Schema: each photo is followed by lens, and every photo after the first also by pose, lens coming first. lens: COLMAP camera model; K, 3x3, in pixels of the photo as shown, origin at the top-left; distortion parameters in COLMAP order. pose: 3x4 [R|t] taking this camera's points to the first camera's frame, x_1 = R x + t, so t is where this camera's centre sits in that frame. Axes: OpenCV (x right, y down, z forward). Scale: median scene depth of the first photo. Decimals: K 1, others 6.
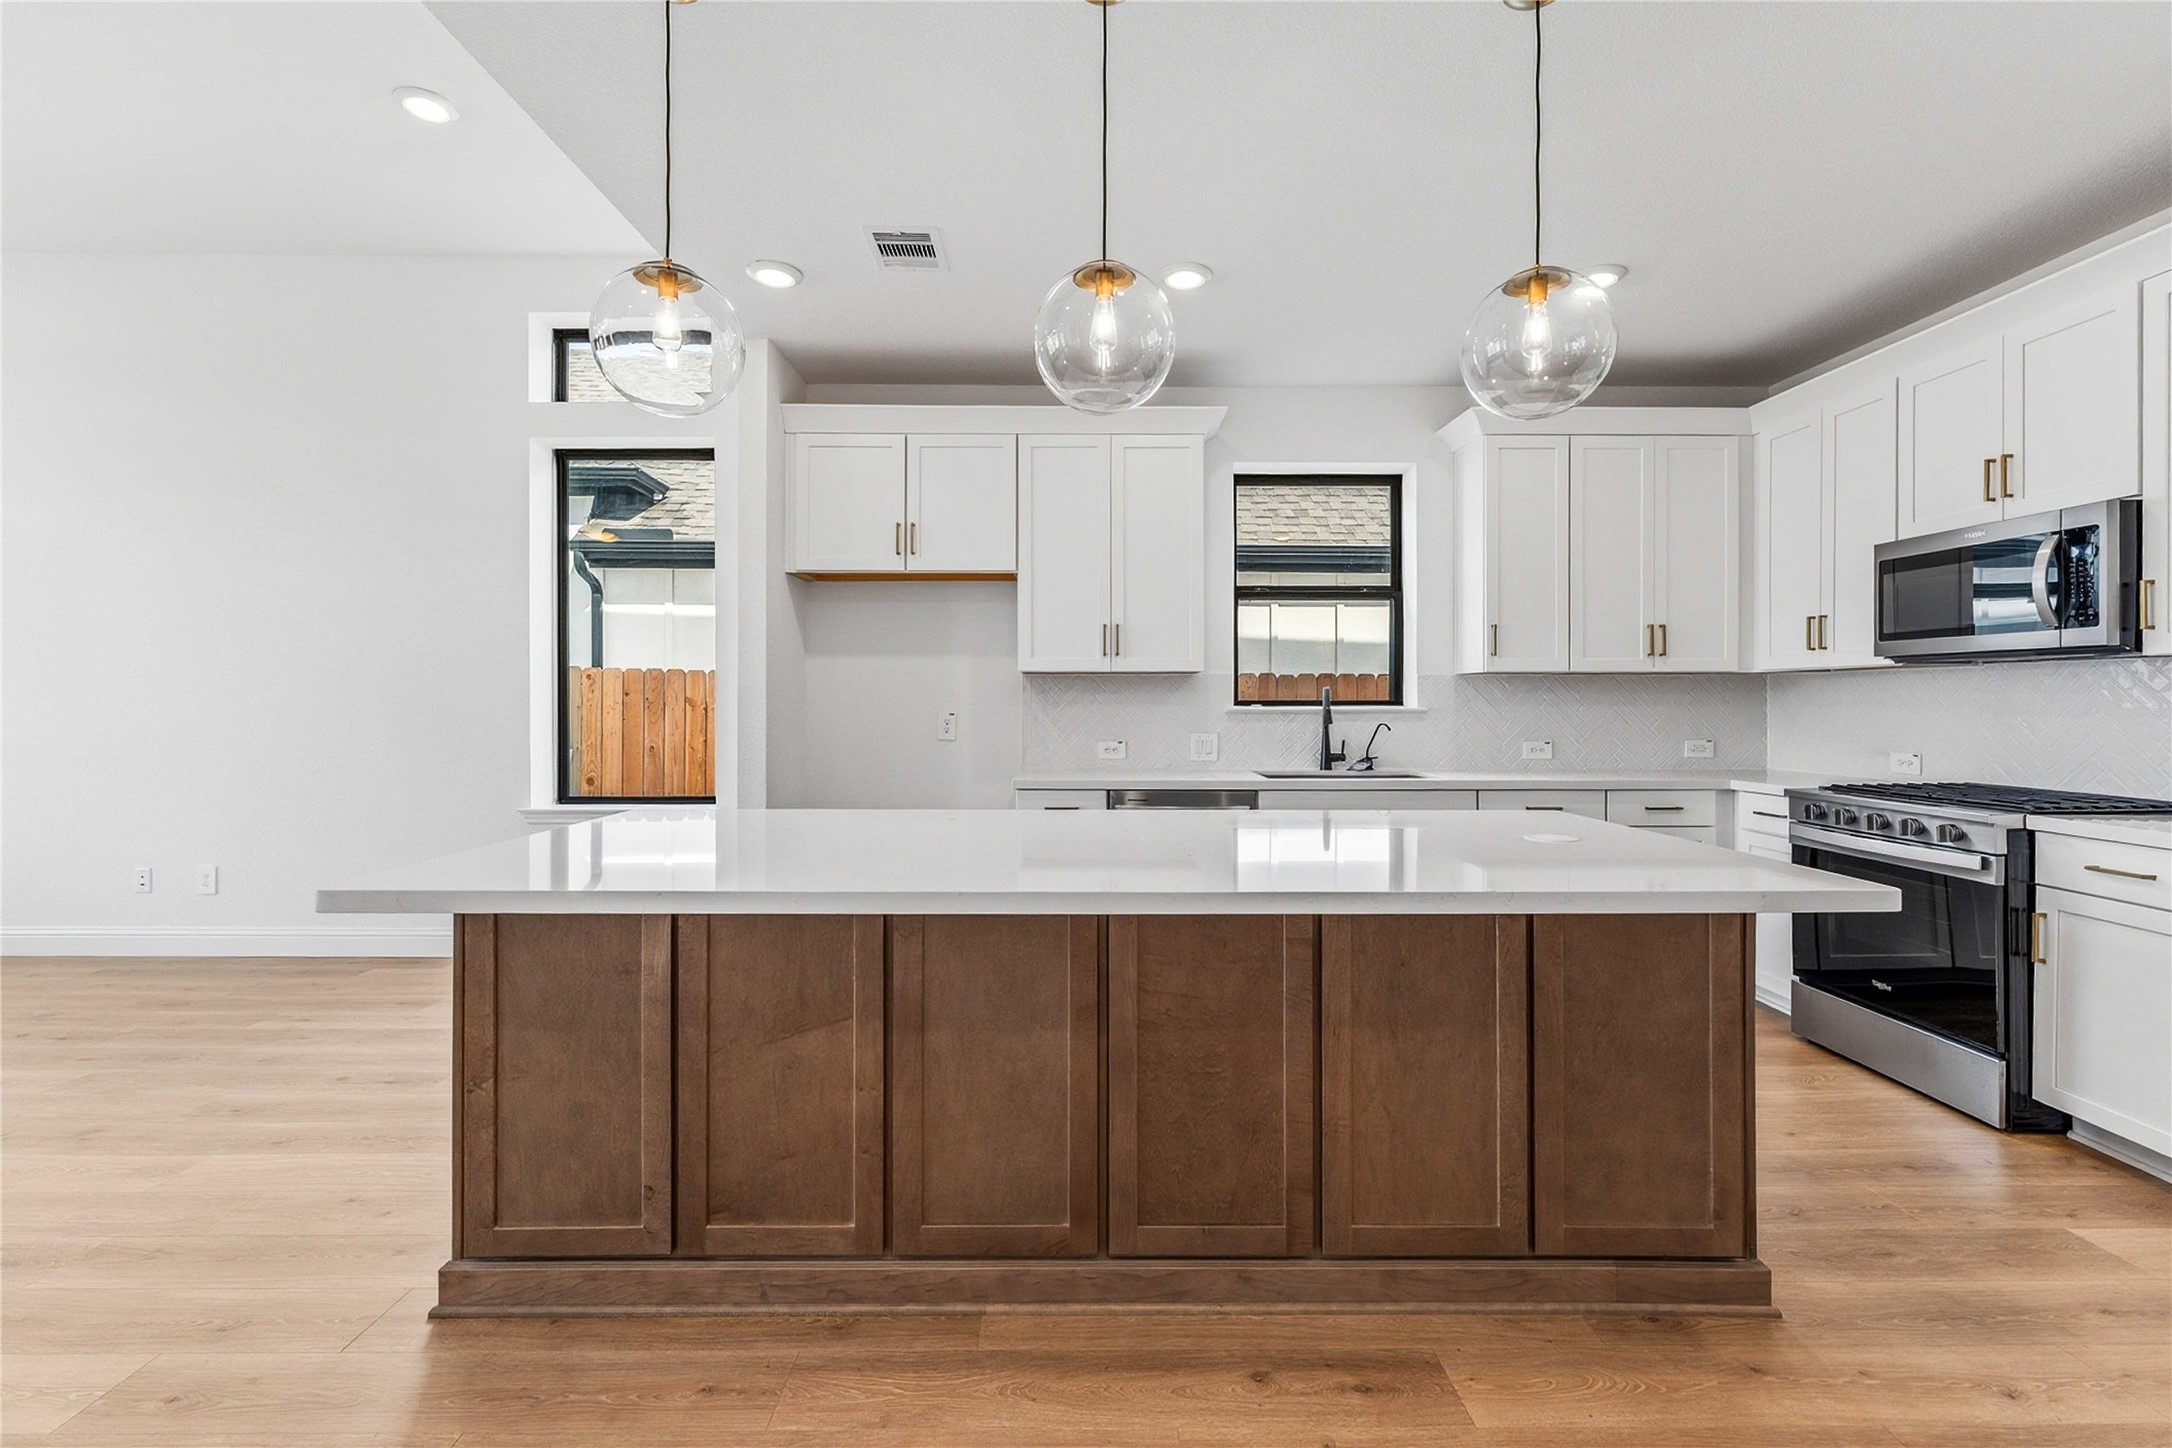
lens RADIAL K [[907.8, 0, 1080.5], [0, 907.8, 705.5], [0, 0, 1]] dist [0.001768, -0.000096]
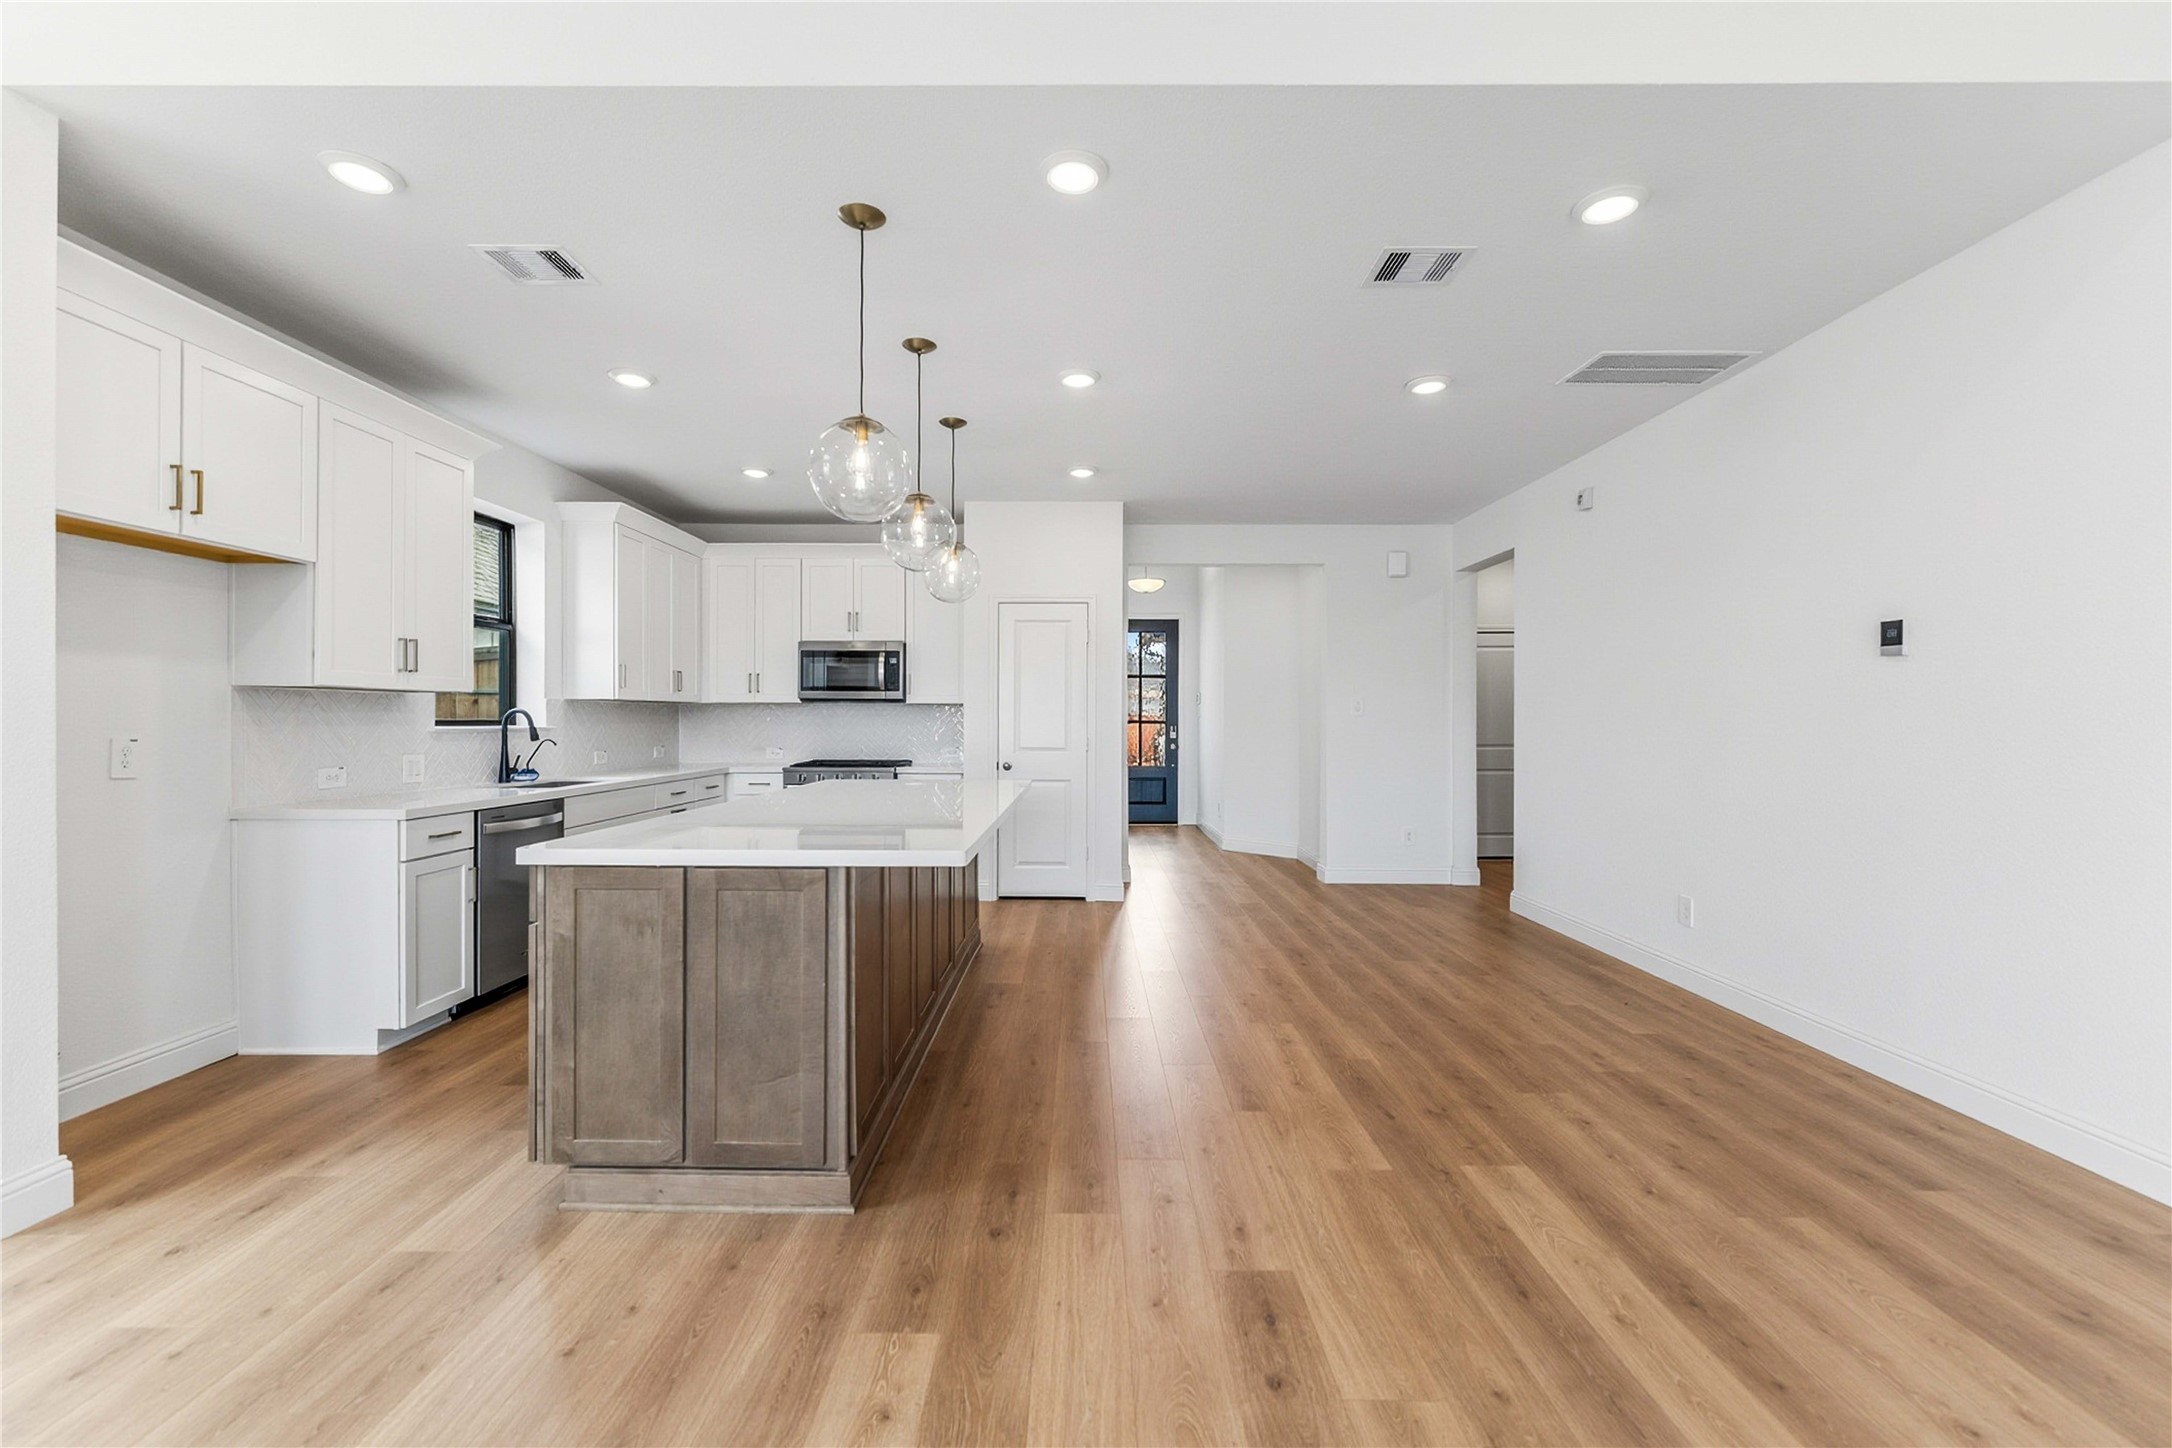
lens RADIAL K [[895.7, 0, 1075.1], [0, 895.7, 714.8], [0, 0, 1]] dist [0.000624, 0.000136]
pose [[0.017829, 0.006231, 0.999822, -0.970324], [0.005221, 0.999966, -0.006325, -0.002066], [-0.999827, 0.005333, 0.017796, 0.333231]]
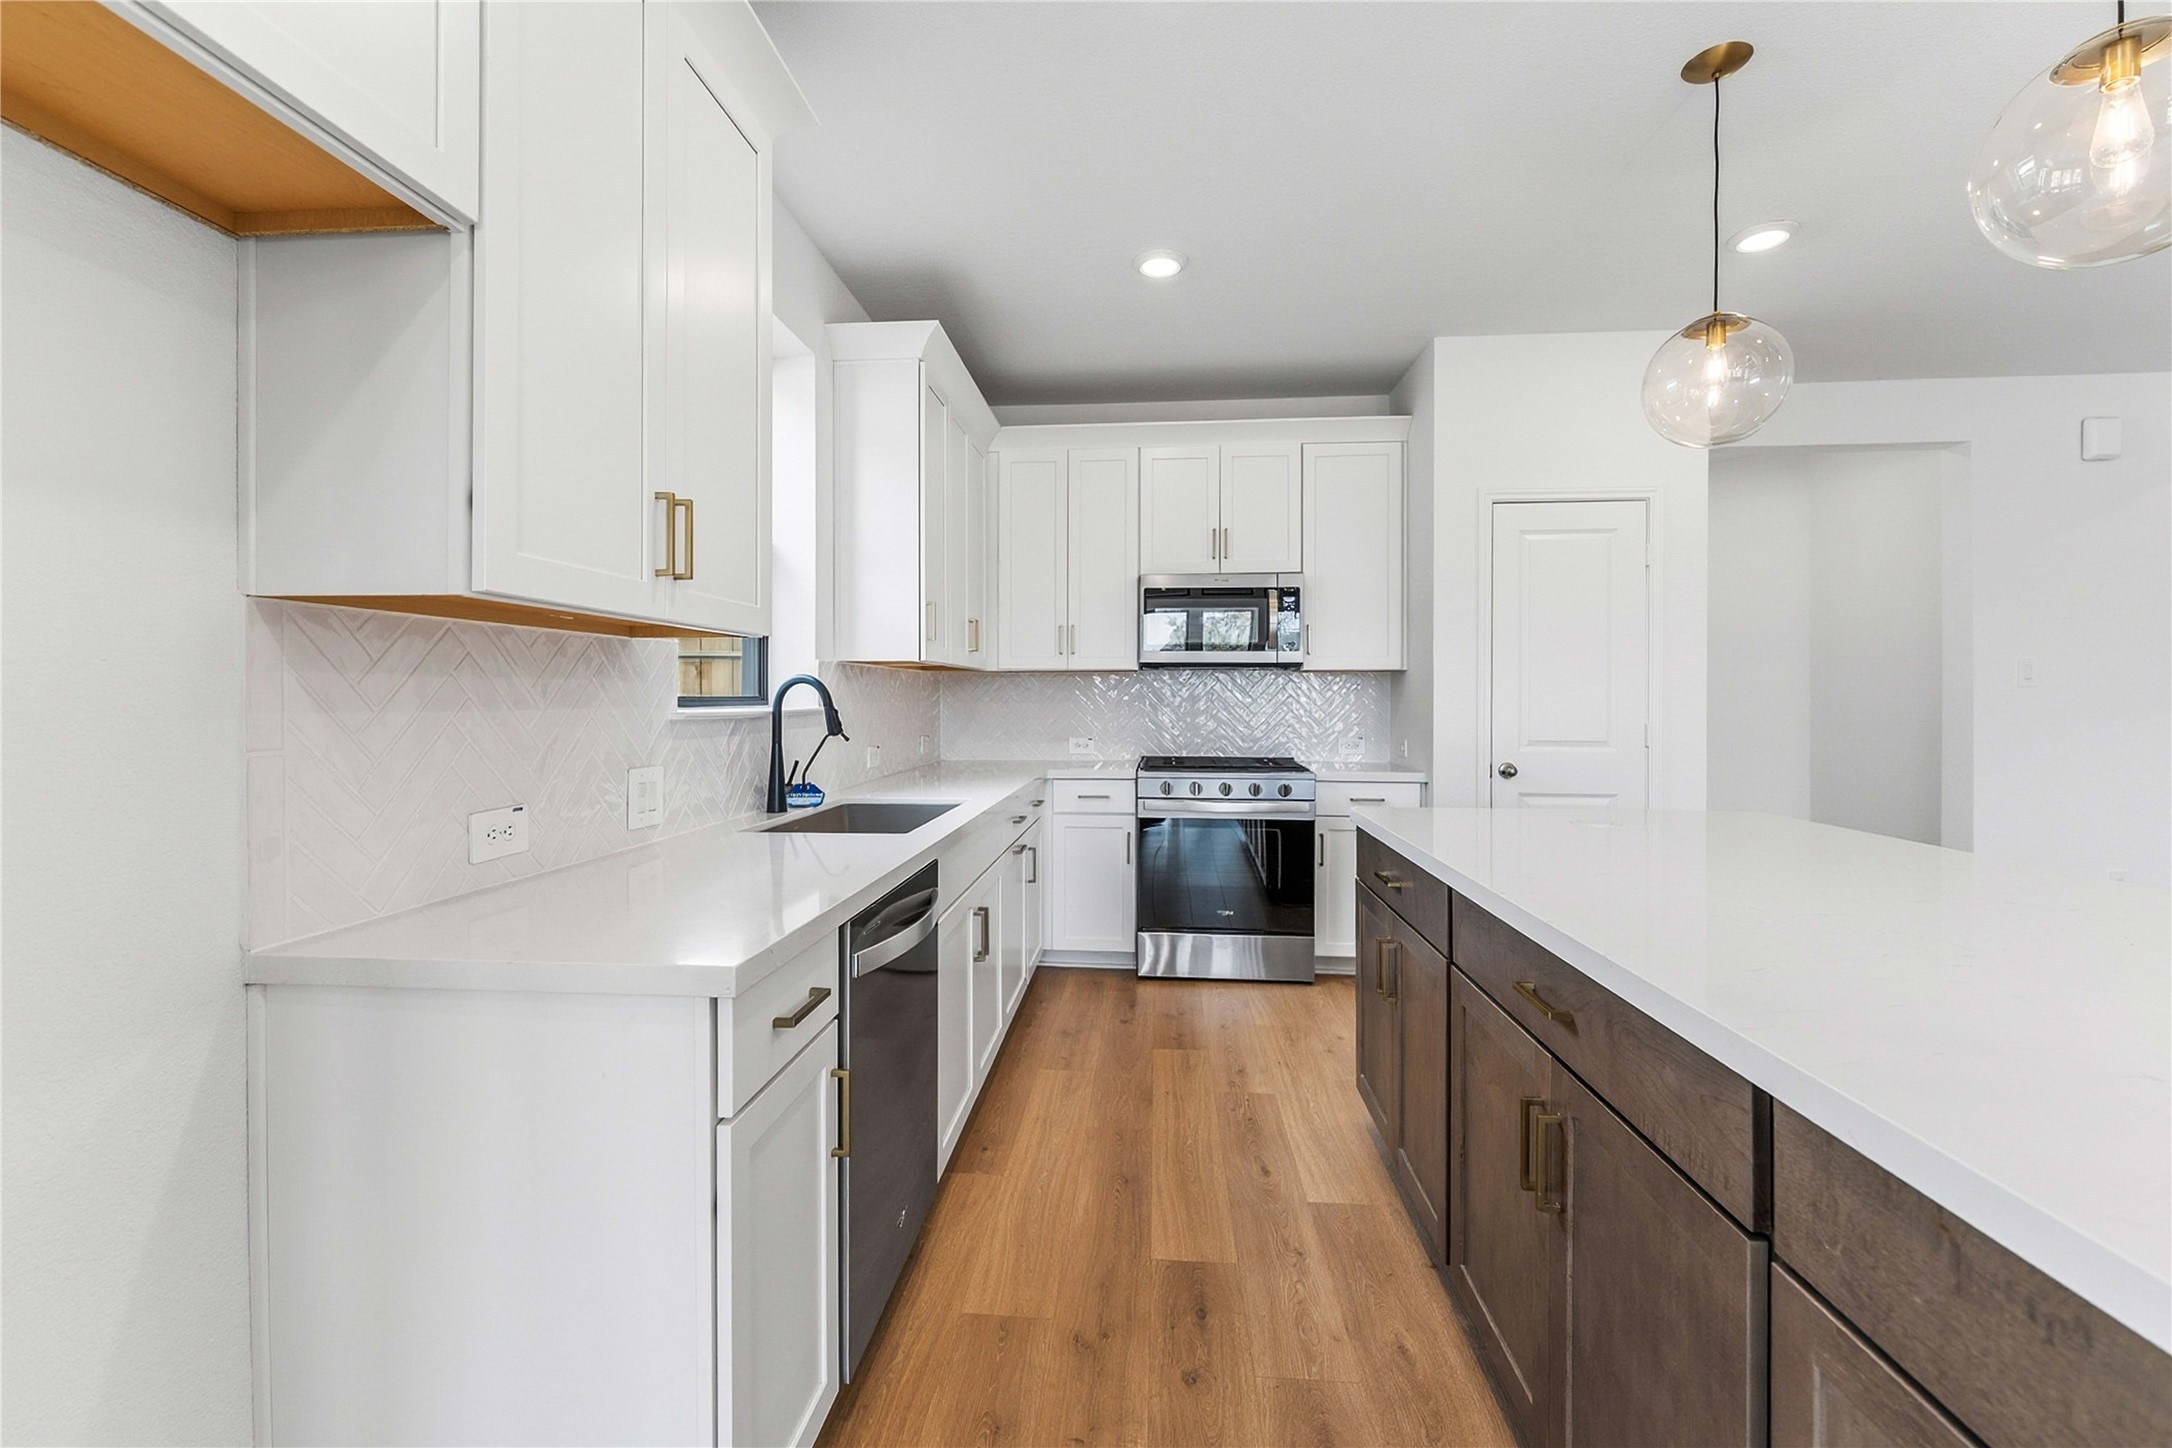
lens RADIAL K [[899.5, 0, 1071.0], [0, 899.5, 692.5], [0, 0, 1]] dist [0.000373, 0.000036]
pose [[0.101470, 0.004627, 0.994828, -0.363823], [0.006772, 0.999963, -0.005342, -0.004584], [-0.994816, 0.007279, 0.101435, 0.883560]]
